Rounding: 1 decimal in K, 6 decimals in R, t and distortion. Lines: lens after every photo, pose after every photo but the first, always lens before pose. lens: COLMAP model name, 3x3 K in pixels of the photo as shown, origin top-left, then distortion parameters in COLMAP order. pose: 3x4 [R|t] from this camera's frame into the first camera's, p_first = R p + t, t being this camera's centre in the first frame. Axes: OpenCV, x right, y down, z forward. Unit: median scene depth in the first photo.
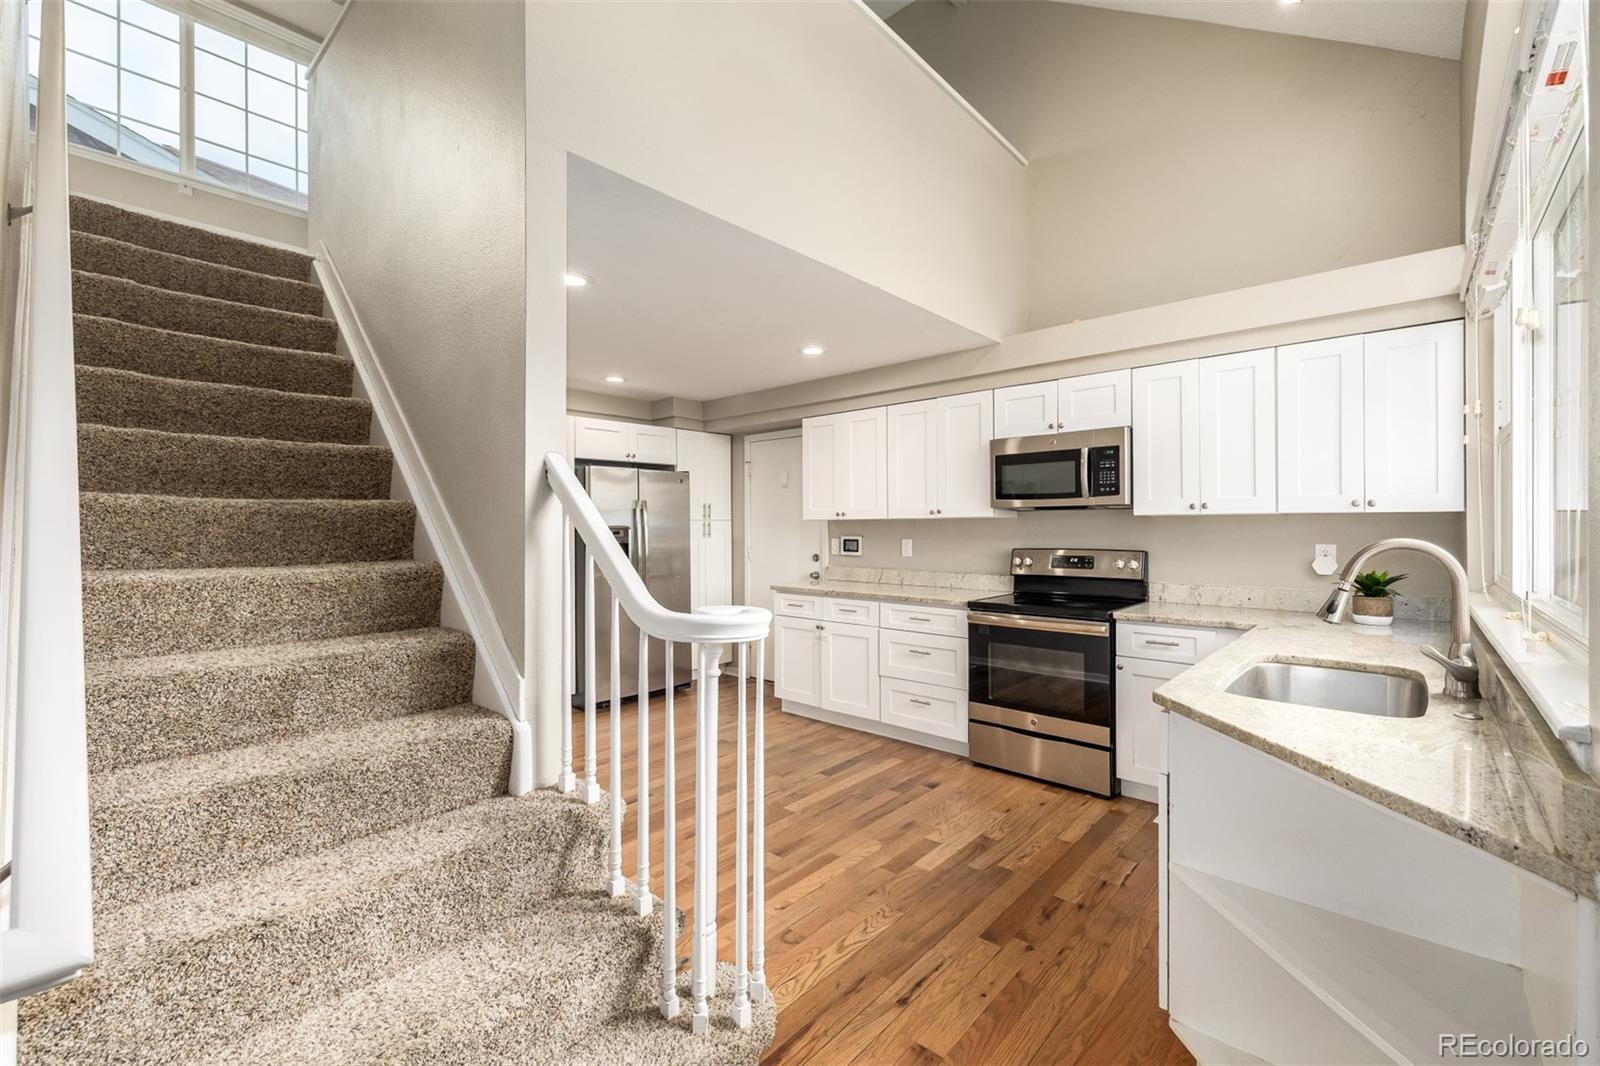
lens RADIAL K [[679.4, 0, 799.1], [0, 679.4, 526.3], [0, 0, 1]] dist [0.001692, 0.000080]
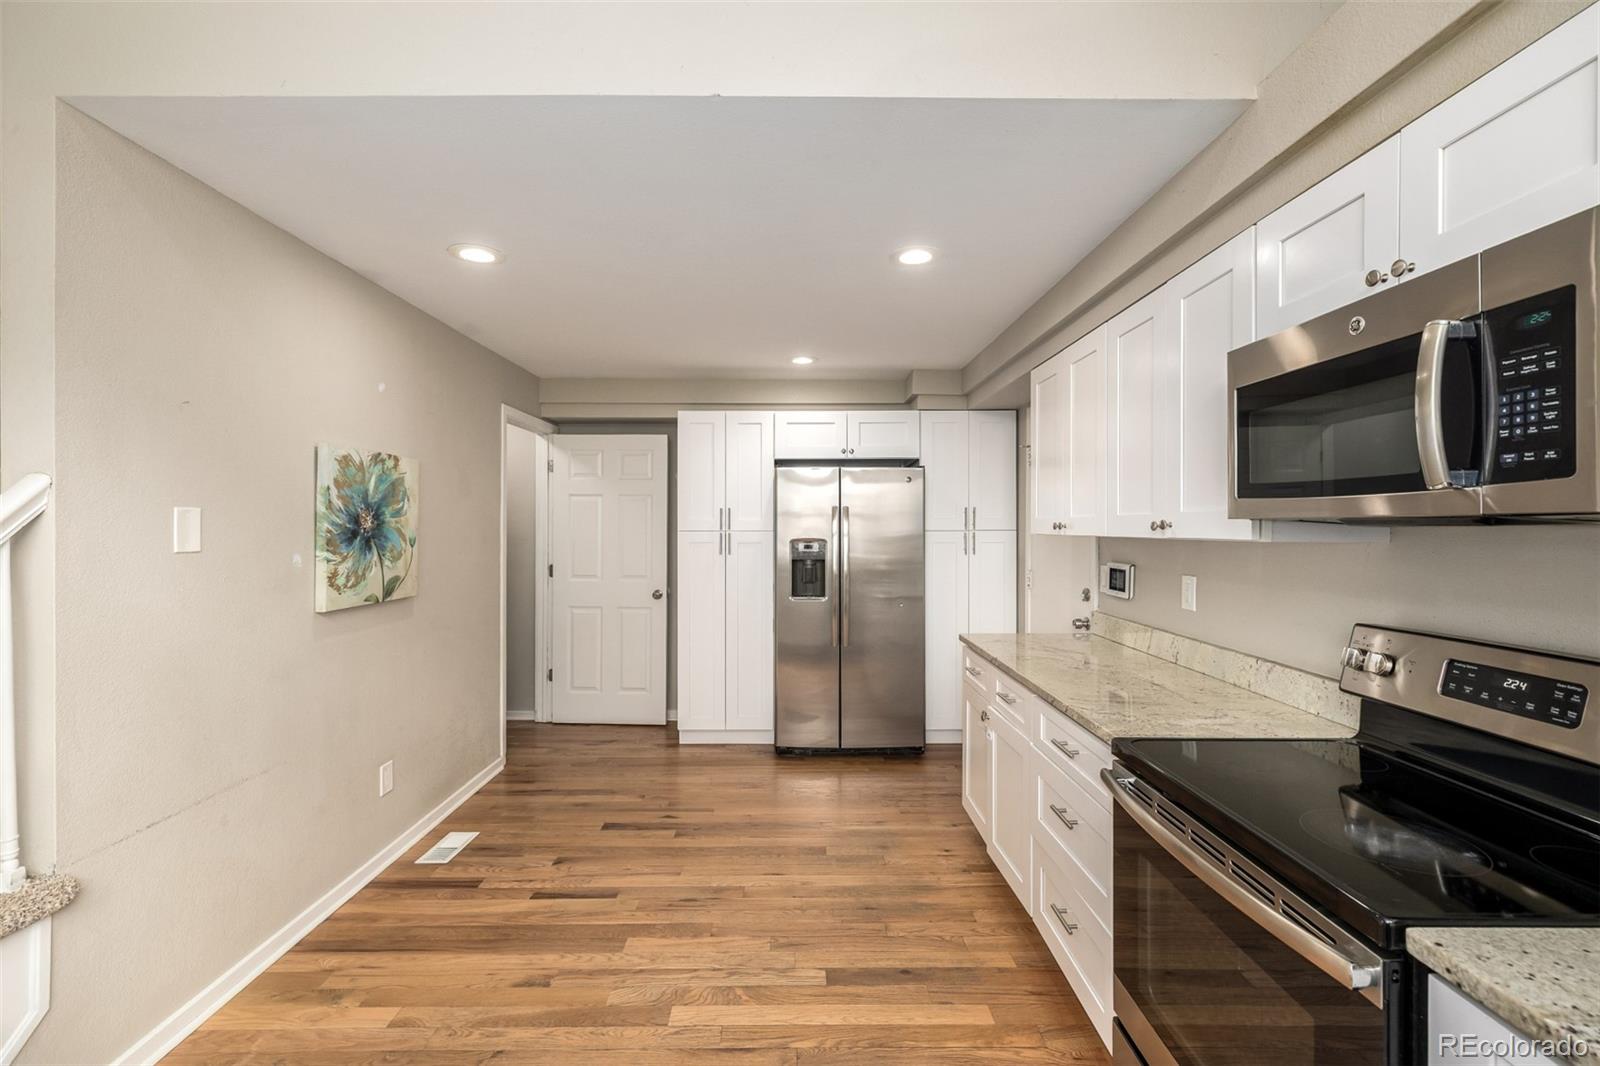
lens RADIAL K [[679.4, 0, 798.5], [0, 679.4, 527.7], [0, 0, 1]] dist [0.001692, 0.000080]
pose [[0.670412, 0.009018, -0.741935, 0.398840], [-0.004895, 0.999958, 0.007732, -0.023202], [0.741973, -0.001552, 0.670428, 0.520818]]
